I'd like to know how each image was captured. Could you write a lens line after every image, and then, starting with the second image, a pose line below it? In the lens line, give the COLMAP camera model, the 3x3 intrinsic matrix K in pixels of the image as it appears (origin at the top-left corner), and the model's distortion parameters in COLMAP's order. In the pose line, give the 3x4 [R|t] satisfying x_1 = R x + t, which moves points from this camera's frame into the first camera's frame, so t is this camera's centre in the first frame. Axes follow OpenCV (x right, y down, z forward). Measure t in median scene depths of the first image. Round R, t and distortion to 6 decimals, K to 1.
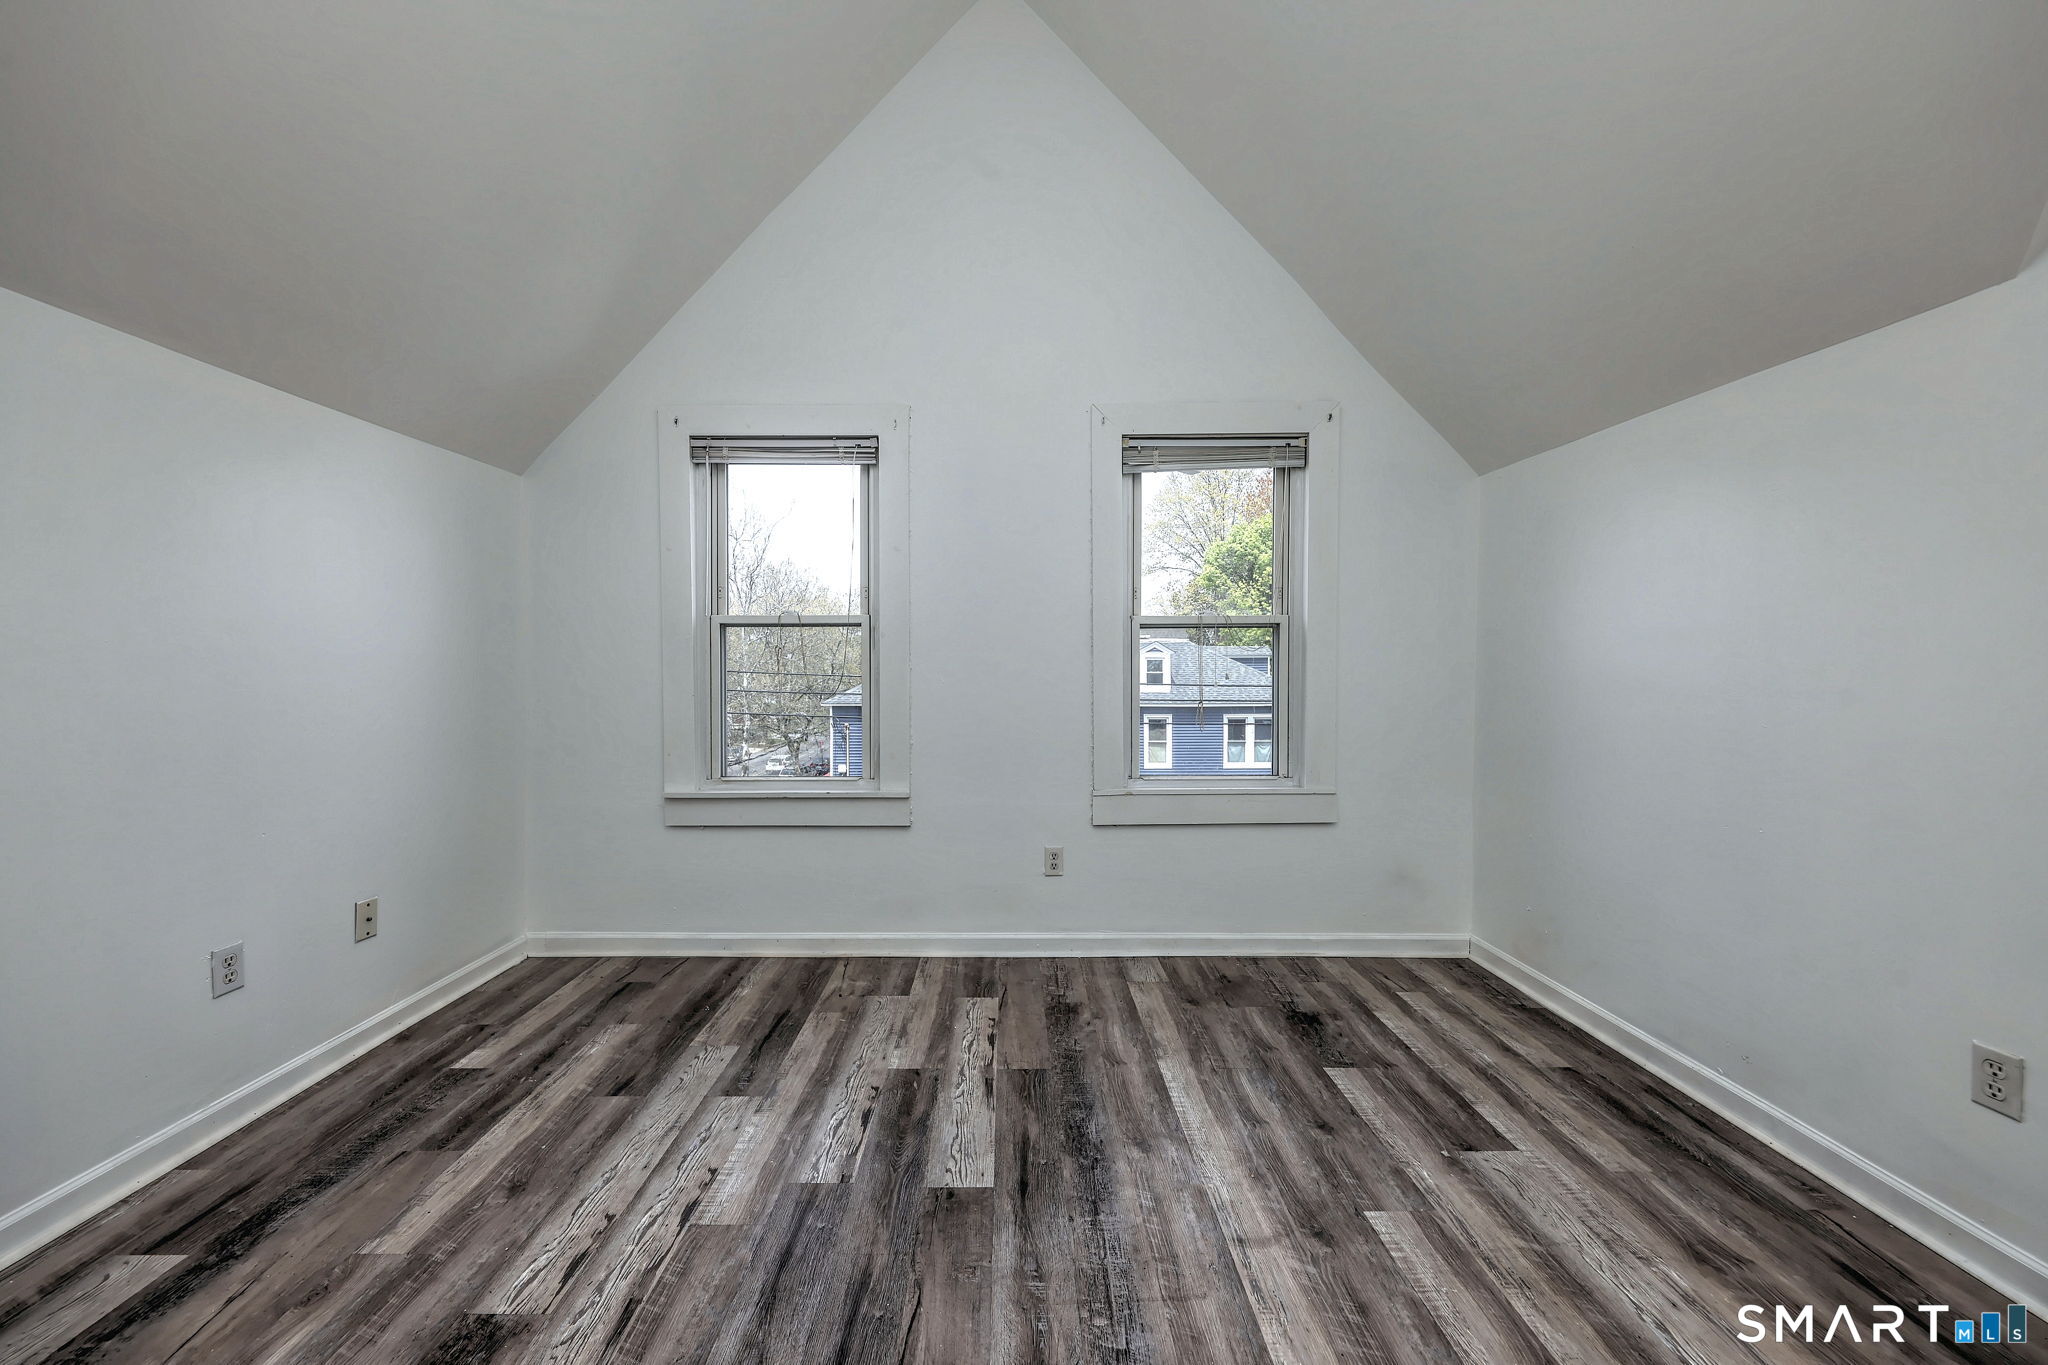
lens RADIAL K [[762.1, 0, 1026.6], [0, 762.1, 687.9], [0, 0, 1]] dist [0.003068, -0.002389]
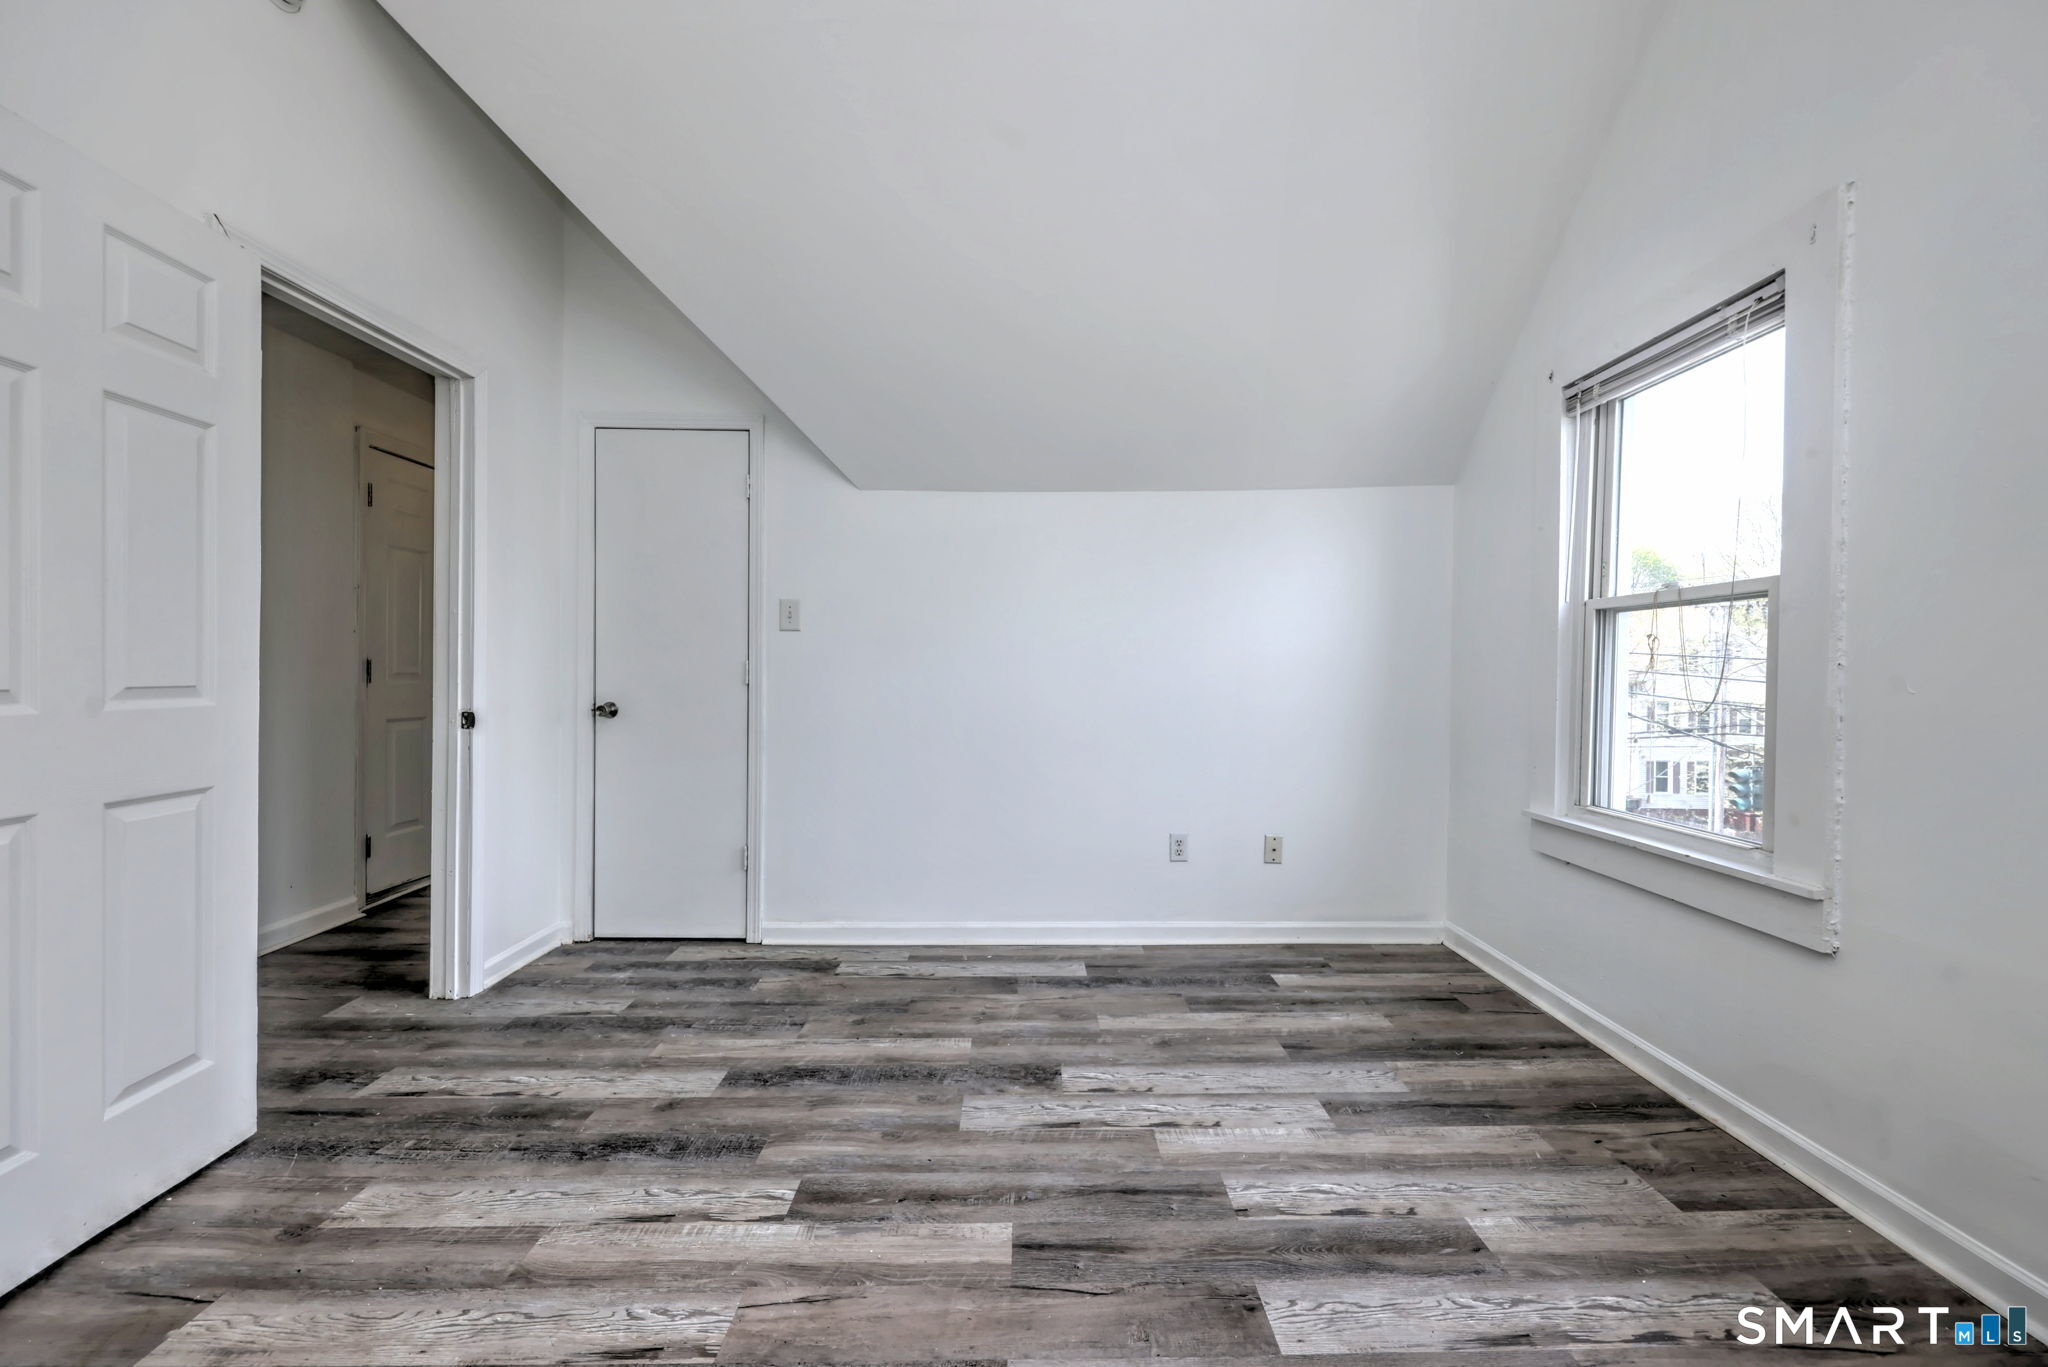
lens RADIAL K [[762.1, 0, 1002.8], [0, 762.1, 681.3], [0, 0, 1]] dist [0.003068, -0.002389]
pose [[-0.042283, 0.013190, -0.999019, 0.560182], [-0.023146, 0.999632, 0.014178, -0.011361], [0.998838, 0.023723, -0.041962, 0.584104]]
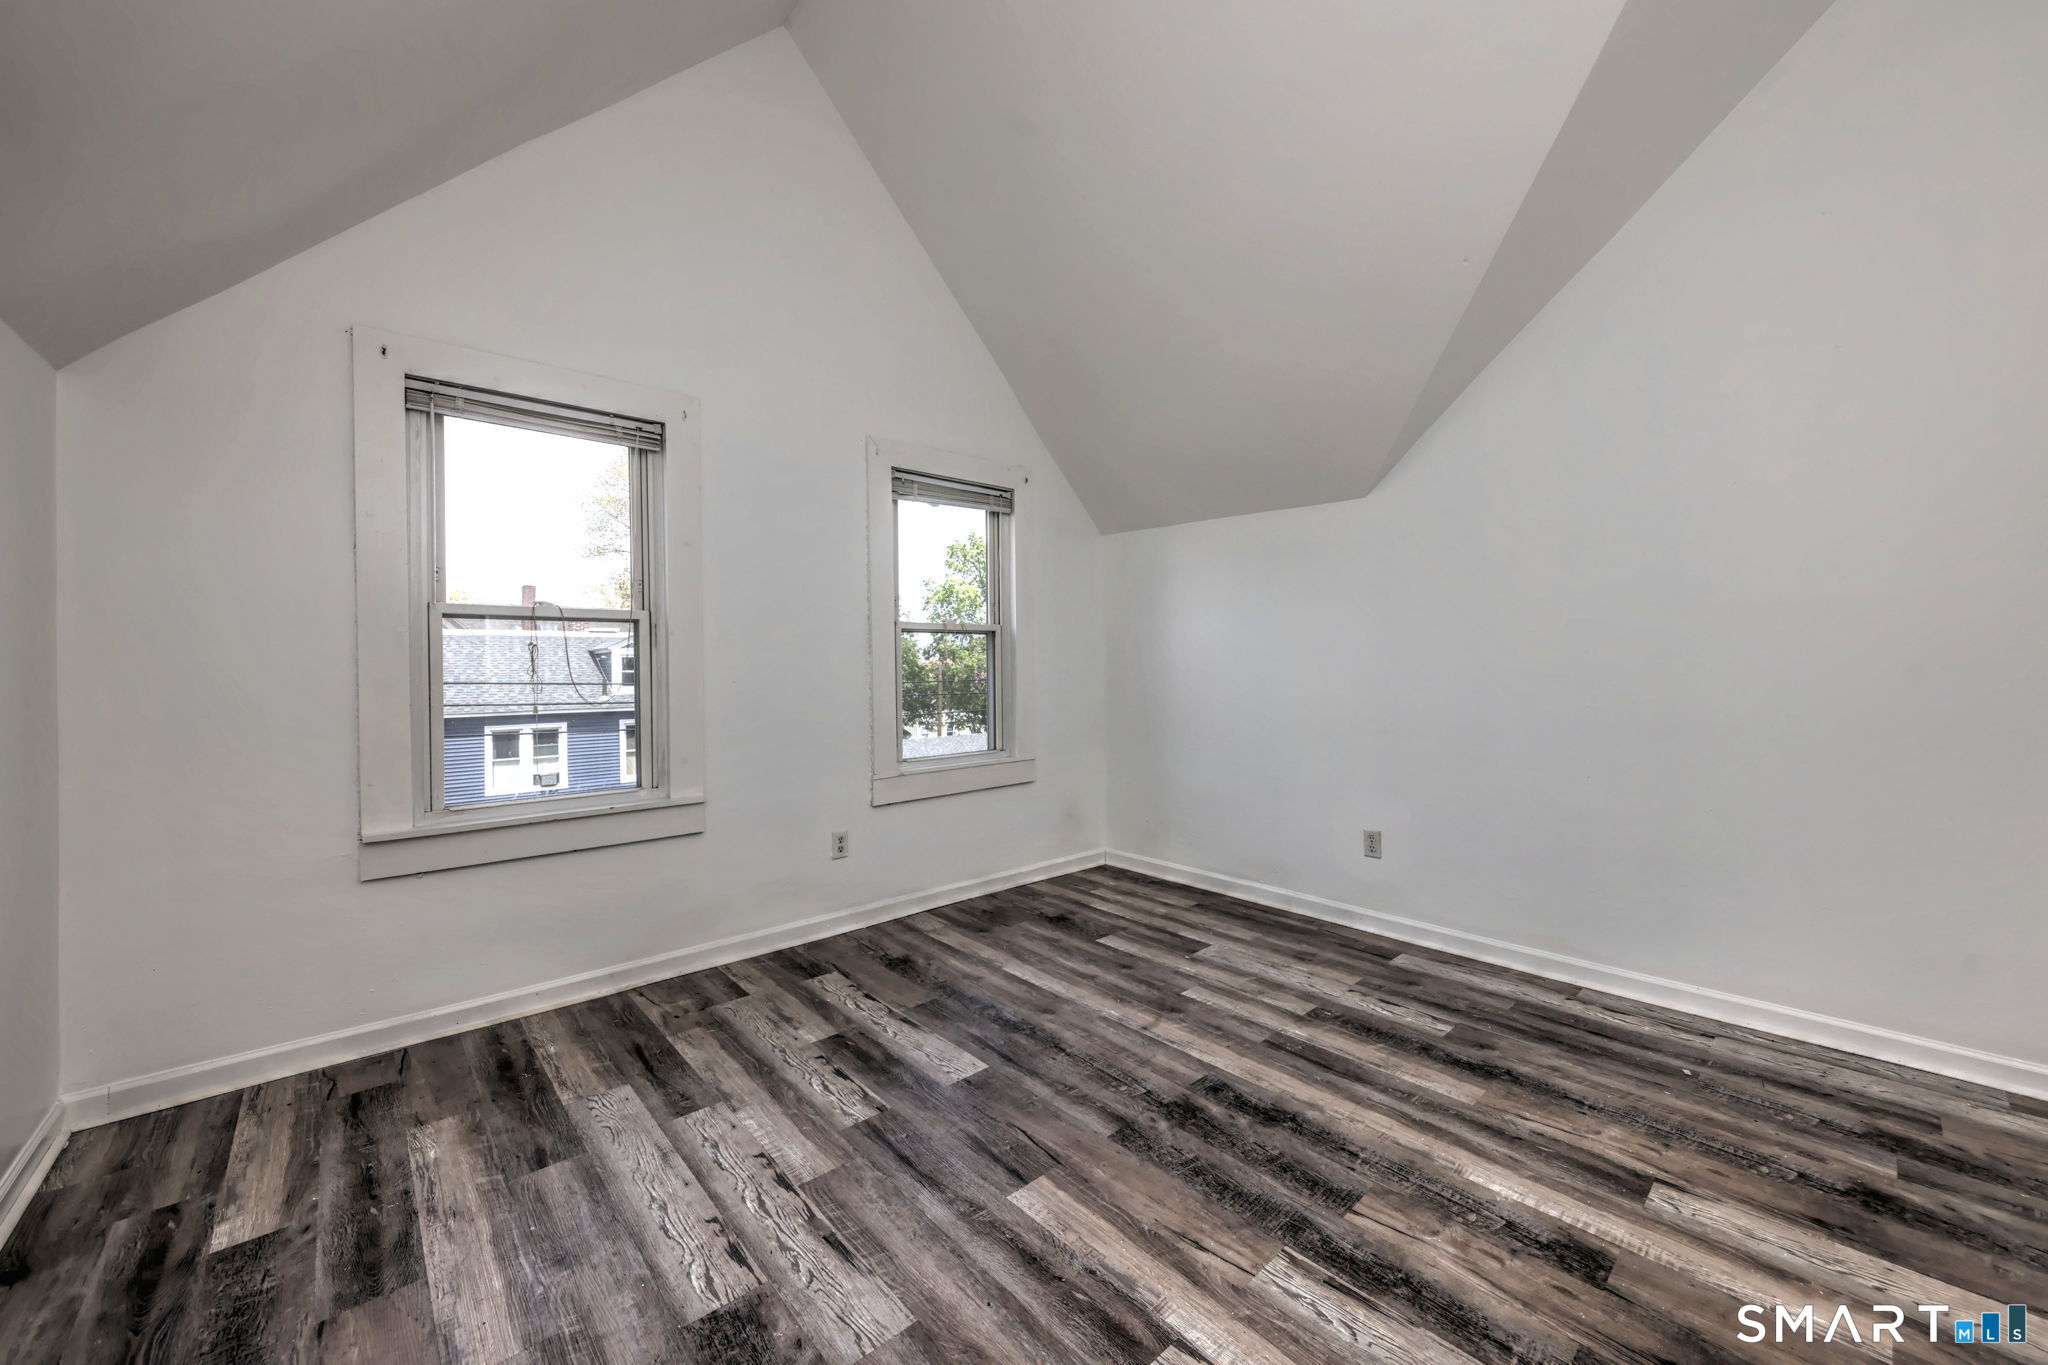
lens RADIAL K [[762.1, 0, 1096.3], [0, 762.1, 665.5], [0, 0, 1]] dist [0.003068, -0.002389]
pose [[0.717010, -0.005010, 0.697044, -0.646092], [0.023205, 0.999591, -0.016685, -0.002073], [-0.696676, 0.028138, 0.716834, -0.061157]]
